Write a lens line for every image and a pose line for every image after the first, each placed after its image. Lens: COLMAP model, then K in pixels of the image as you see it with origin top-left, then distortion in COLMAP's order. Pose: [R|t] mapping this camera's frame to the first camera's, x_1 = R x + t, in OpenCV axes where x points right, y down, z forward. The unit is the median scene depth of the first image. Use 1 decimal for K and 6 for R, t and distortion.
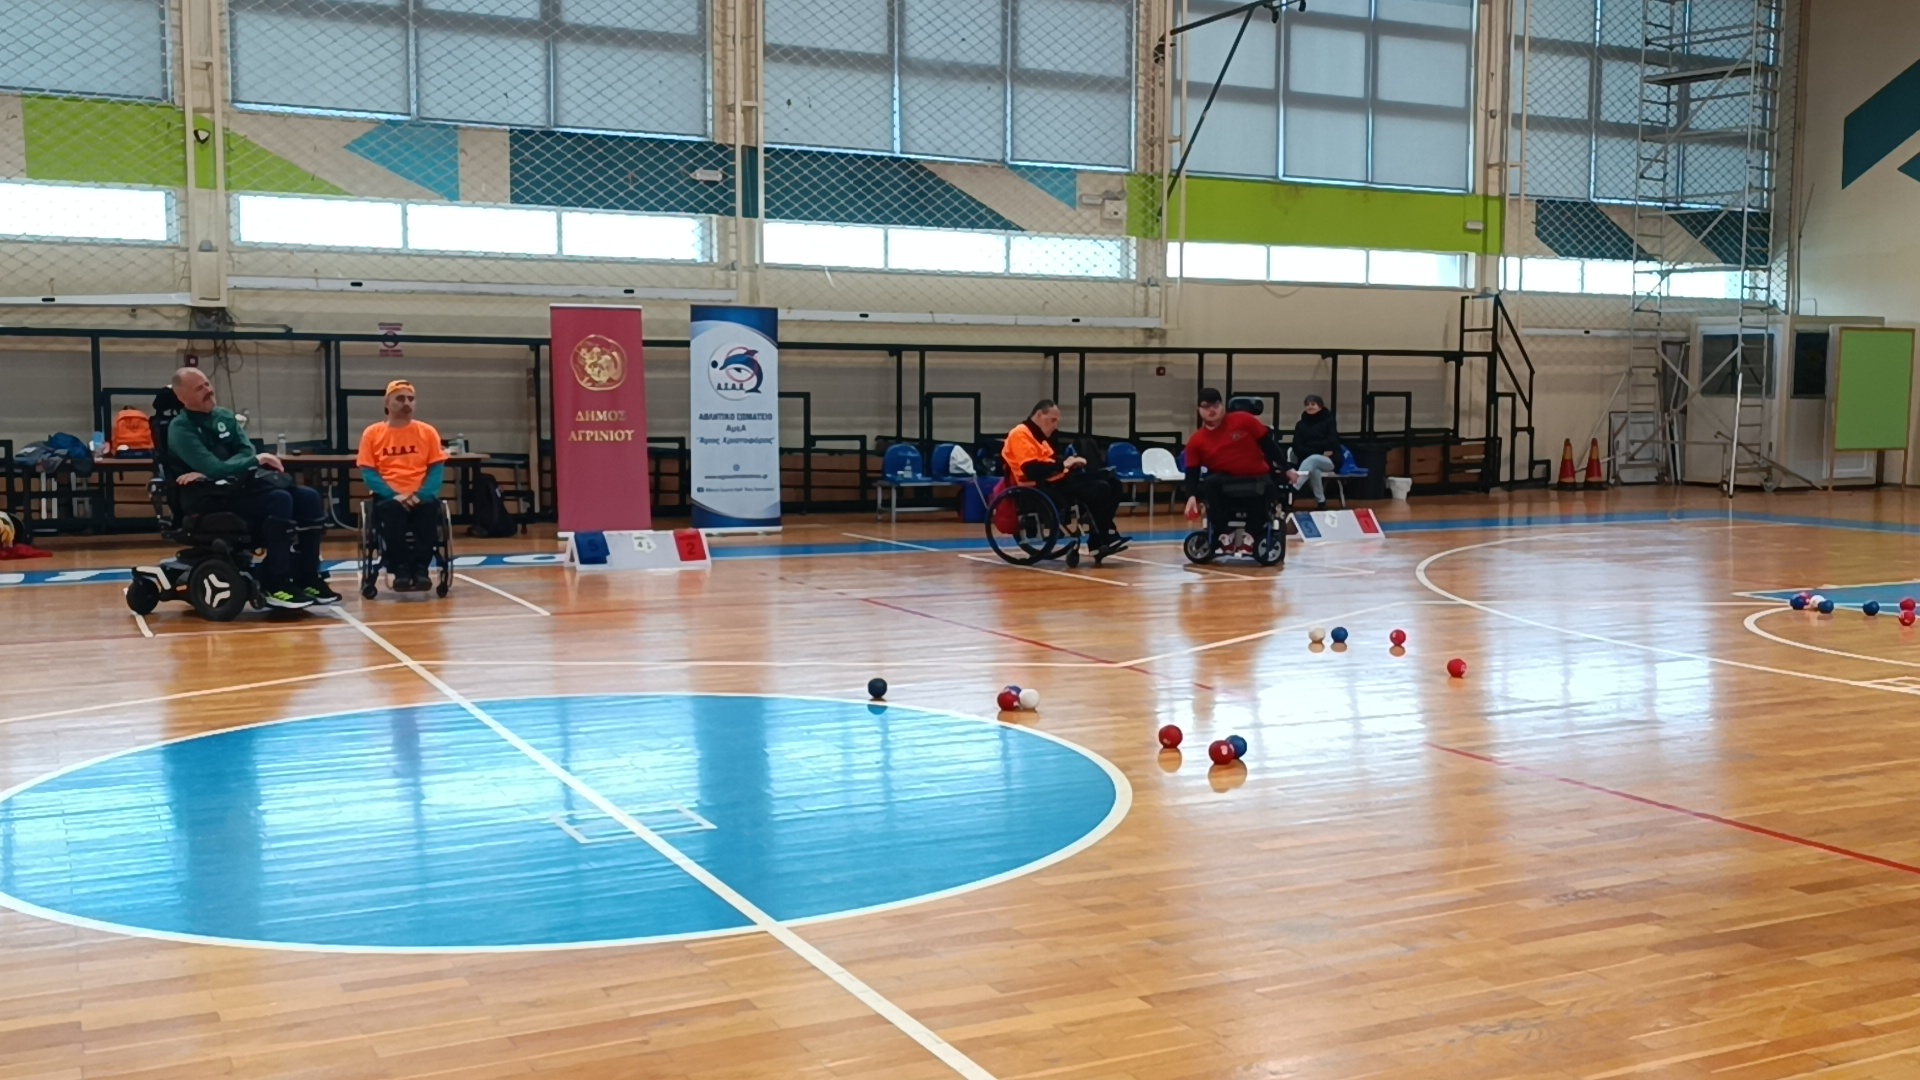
lens RADIAL K [[1842.0, 0, 960.0], [0, 1842.0, 544.4], [0, 0, 1]] dist [0.042212, 0.000000]
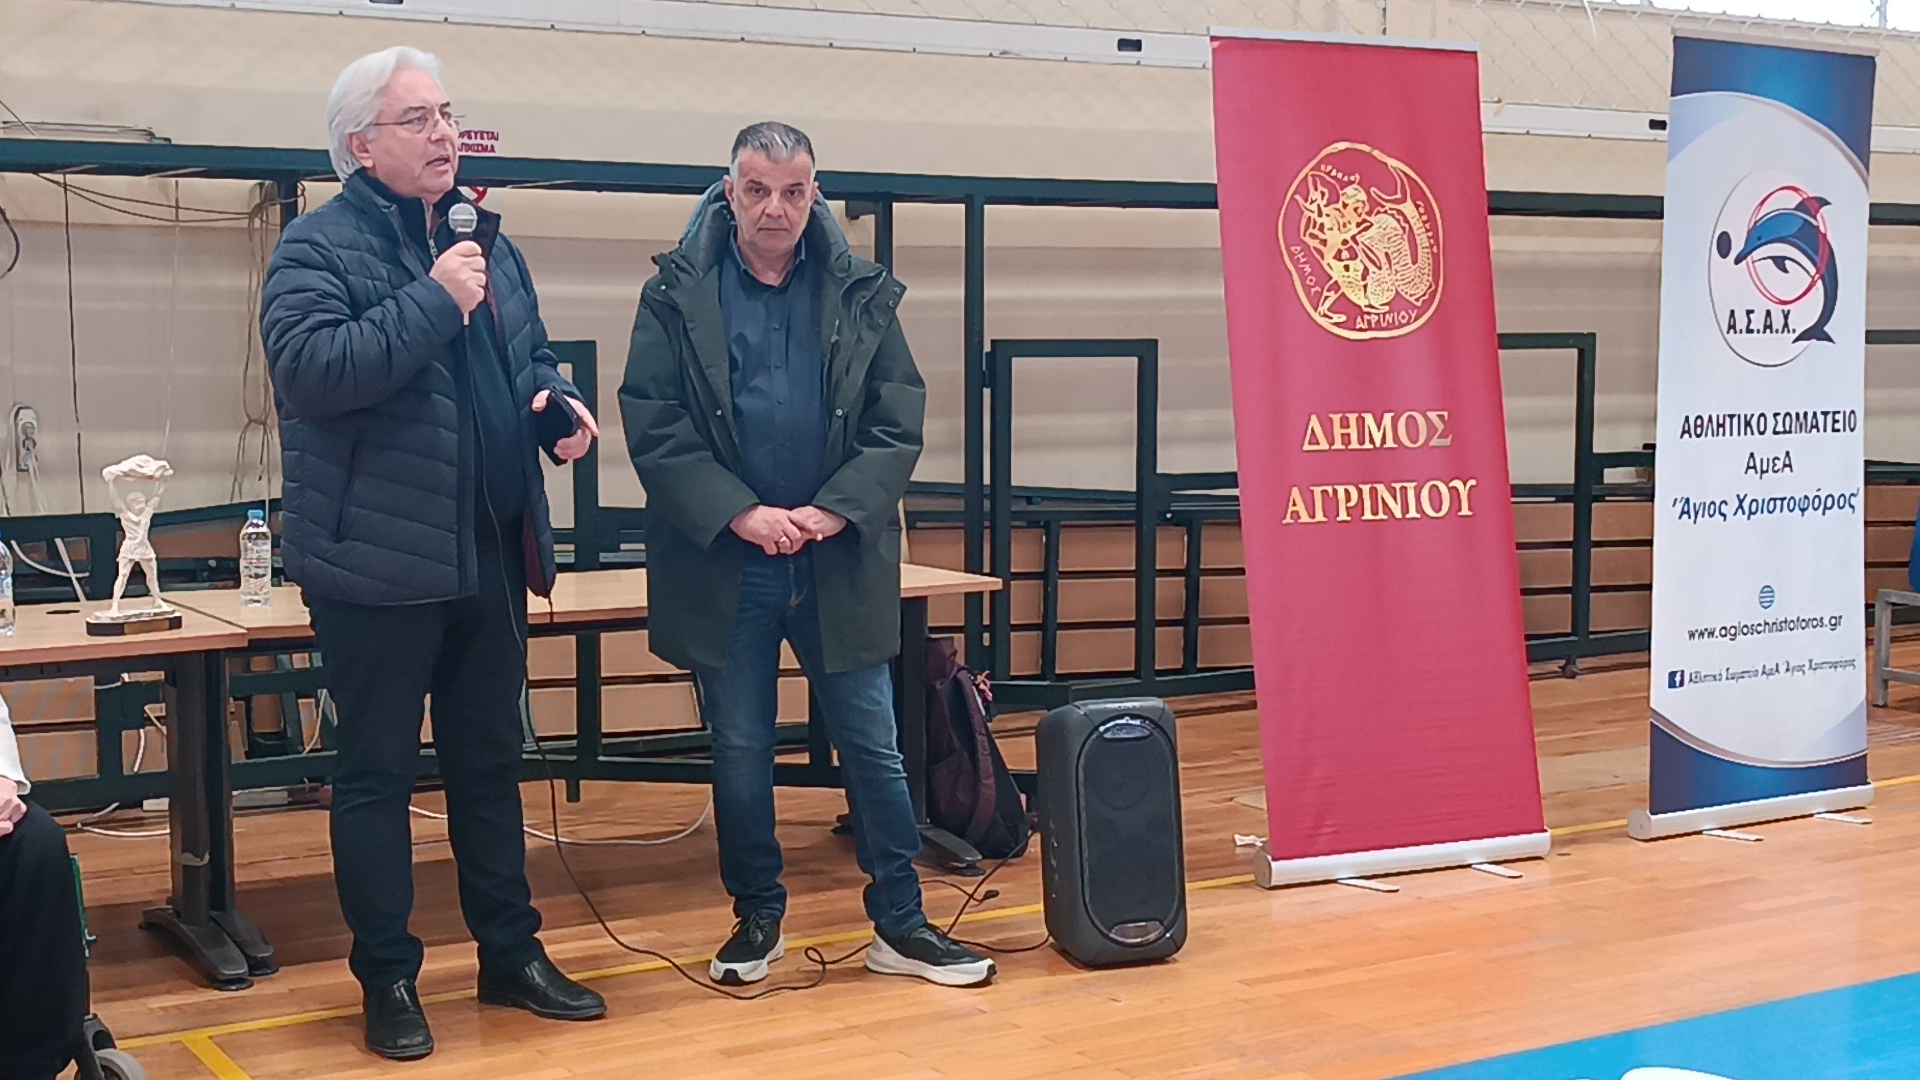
lens RADIAL K [[2449.1, 0, 958.1], [0, 2449.1, 549.9], [0, 0, 1]] dist [0.072050, 0.000000]
pose [[0.996353, -0.013980, 0.084170, -0.283973], [0.012876, 0.999824, 0.013646, -0.056311], [-0.084346, -0.012512, 0.996358, 0.620117]]
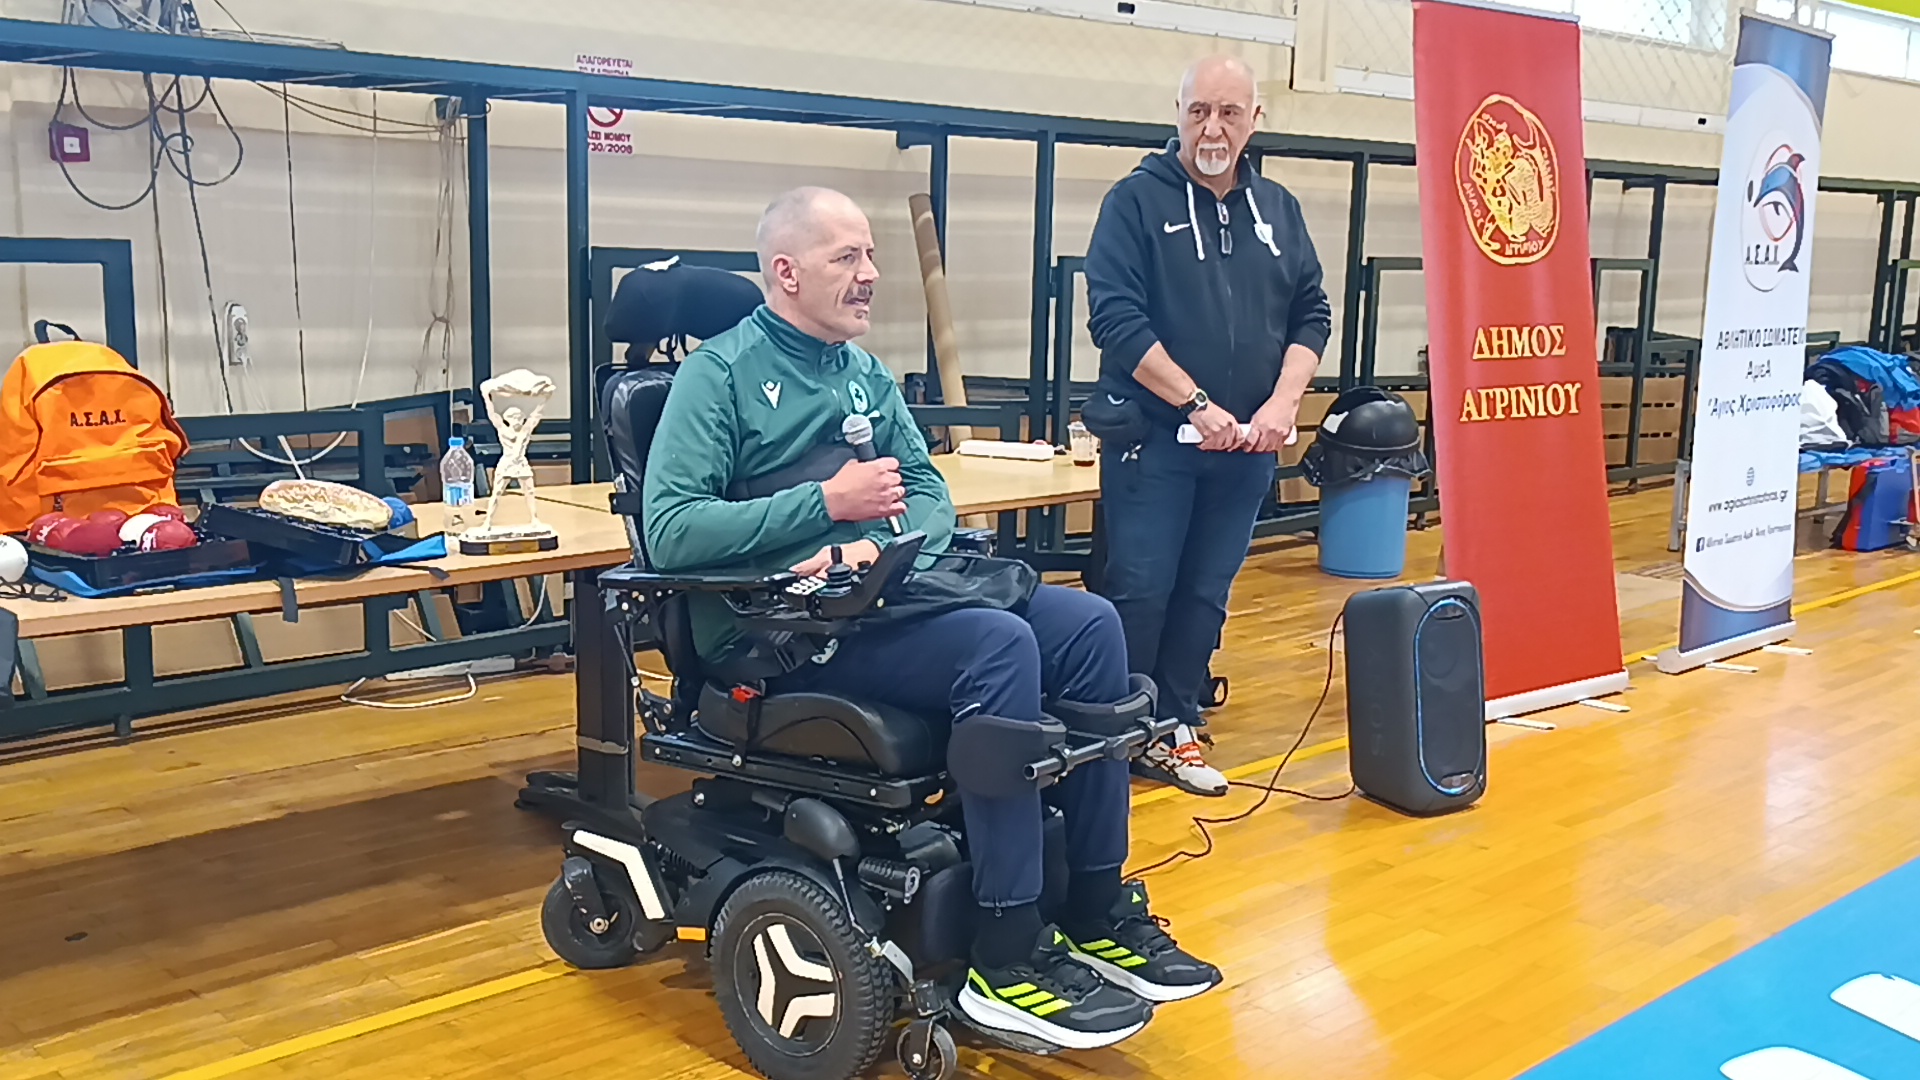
lens RADIAL K [[1842.0, 0, 959.5], [0, 1842.0, 531.1], [0, 0, 1]] dist [0.042212, 0.000000]
pose [[0.957117, -0.031458, 0.287988, -0.381057], [0.007886, 0.996548, 0.082649, -0.062815], [-0.289594, -0.076833, 0.954061, 0.693194]]
